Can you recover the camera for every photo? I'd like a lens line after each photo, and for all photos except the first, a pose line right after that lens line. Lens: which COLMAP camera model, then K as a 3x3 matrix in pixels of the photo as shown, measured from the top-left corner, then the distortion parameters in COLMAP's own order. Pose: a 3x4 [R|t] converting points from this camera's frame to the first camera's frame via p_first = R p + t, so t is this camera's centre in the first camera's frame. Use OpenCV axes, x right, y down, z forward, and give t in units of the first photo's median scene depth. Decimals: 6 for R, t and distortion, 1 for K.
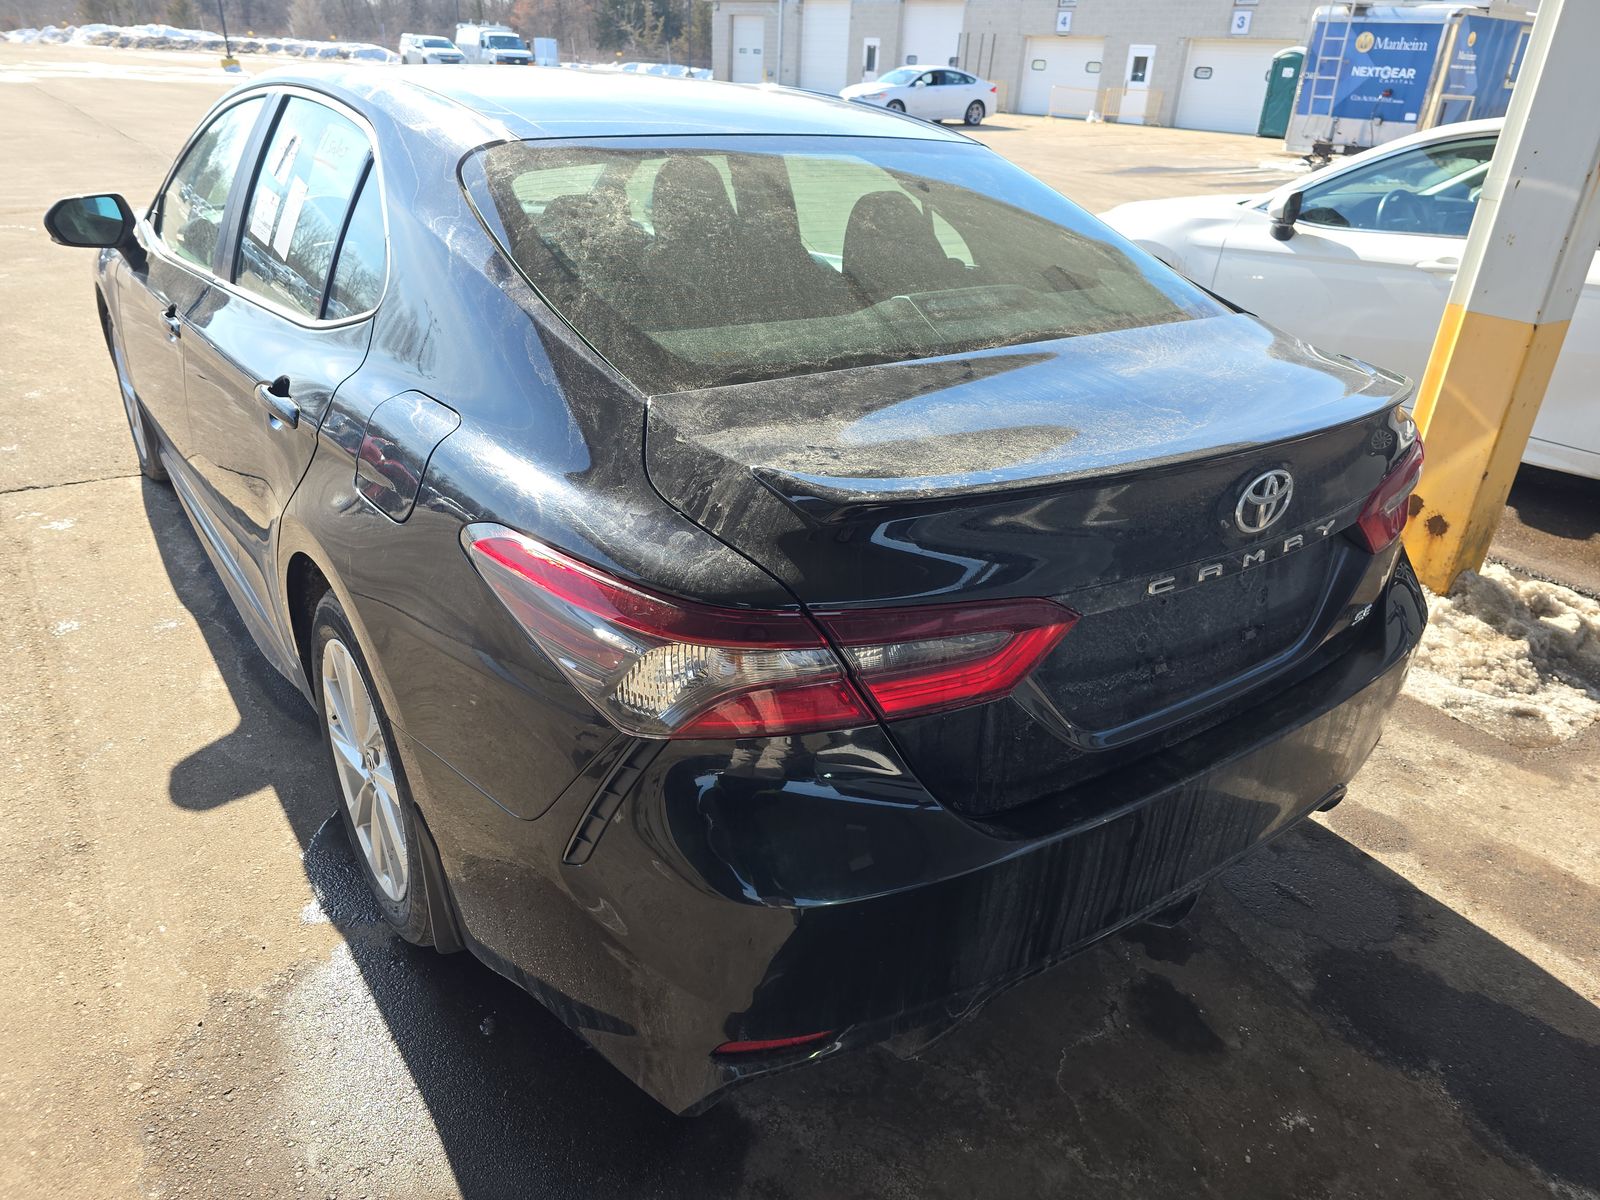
lens RADIAL K [[1077.8, 0, 801.4], [0, 1077.8, 603.0], [0, 0, 1]] dist [0.039806, -0.027032]
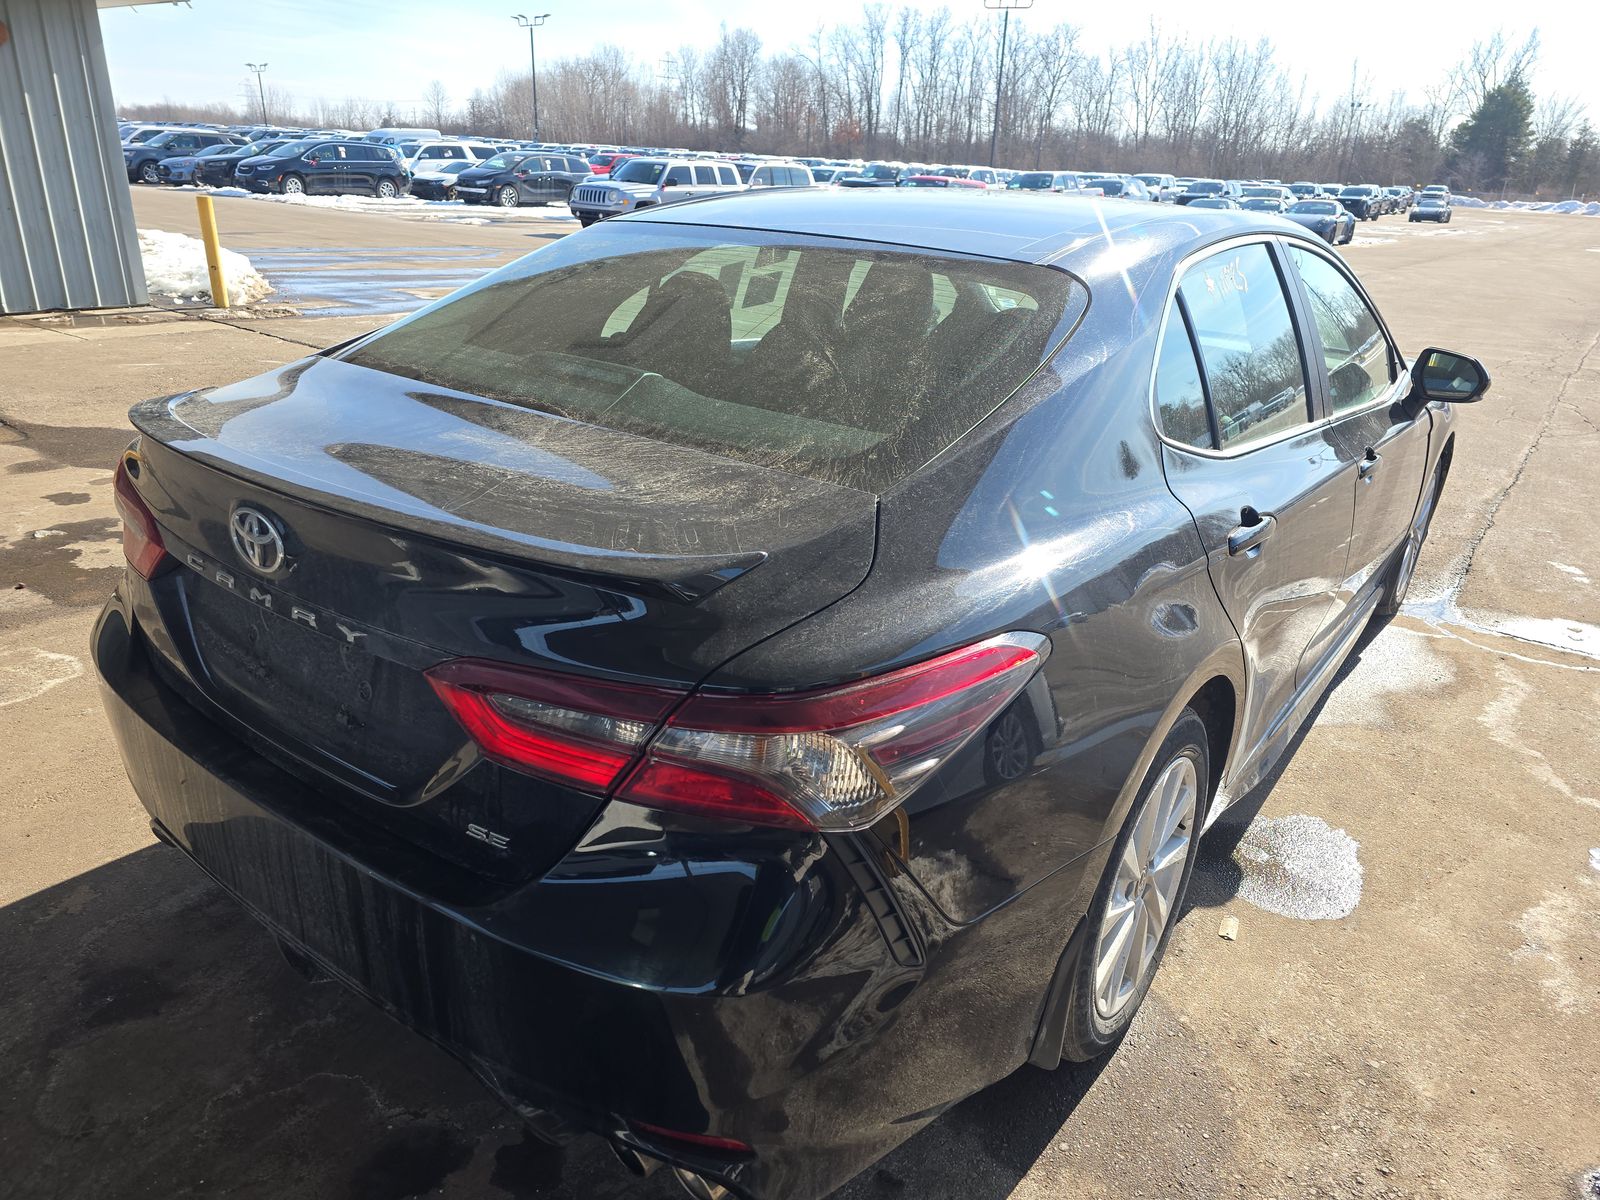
lens RADIAL K [[1077.8, 0, 802.3], [0, 1077.8, 599.5], [0, 0, 1]] dist [0.039806, -0.027032]
pose [[0.293988, 0.326759, -0.898220, 1.227651], [-0.451363, 0.875826, 0.170881, -0.364420], [0.842522, 0.355186, 0.404969, 0.851869]]
